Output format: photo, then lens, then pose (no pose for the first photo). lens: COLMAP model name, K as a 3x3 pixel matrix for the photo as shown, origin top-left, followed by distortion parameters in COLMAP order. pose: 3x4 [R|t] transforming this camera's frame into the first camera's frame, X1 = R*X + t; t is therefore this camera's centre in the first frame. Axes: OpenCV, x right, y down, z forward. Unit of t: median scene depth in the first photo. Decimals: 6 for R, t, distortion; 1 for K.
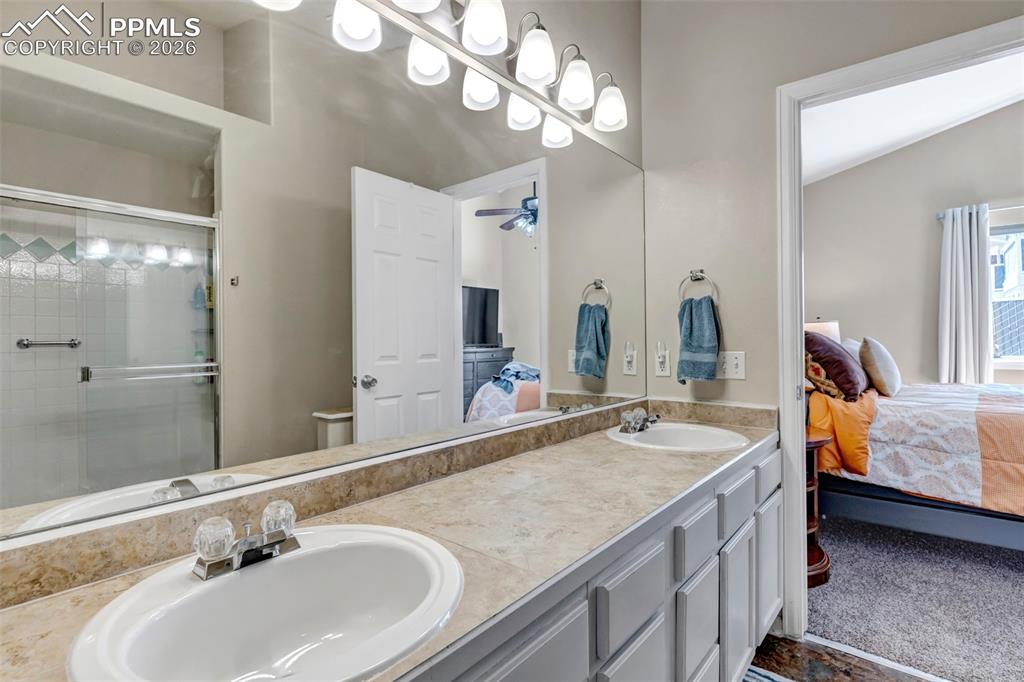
lens RADIAL K [[490.6, 0, 508.7], [0, 490.6, 336.2], [0, 0, 1]] dist [-0.010154, 0.000192]
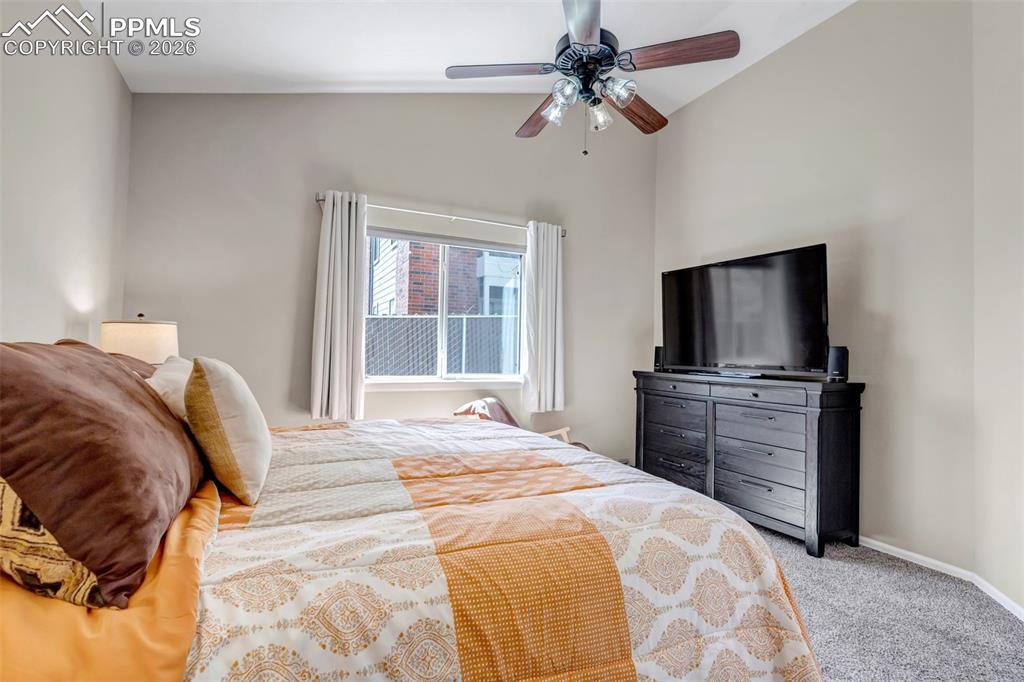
lens RADIAL K [[490.6, 0, 508.7], [0, 490.6, 336.2], [0, 0, 1]] dist [-0.010154, 0.000192]
pose [[0.417785, 0.040798, 0.907629, 0.484917], [-0.023261, 0.999144, -0.034204, -0.008043], [-0.908248, -0.006822, 0.418376, 0.617512]]
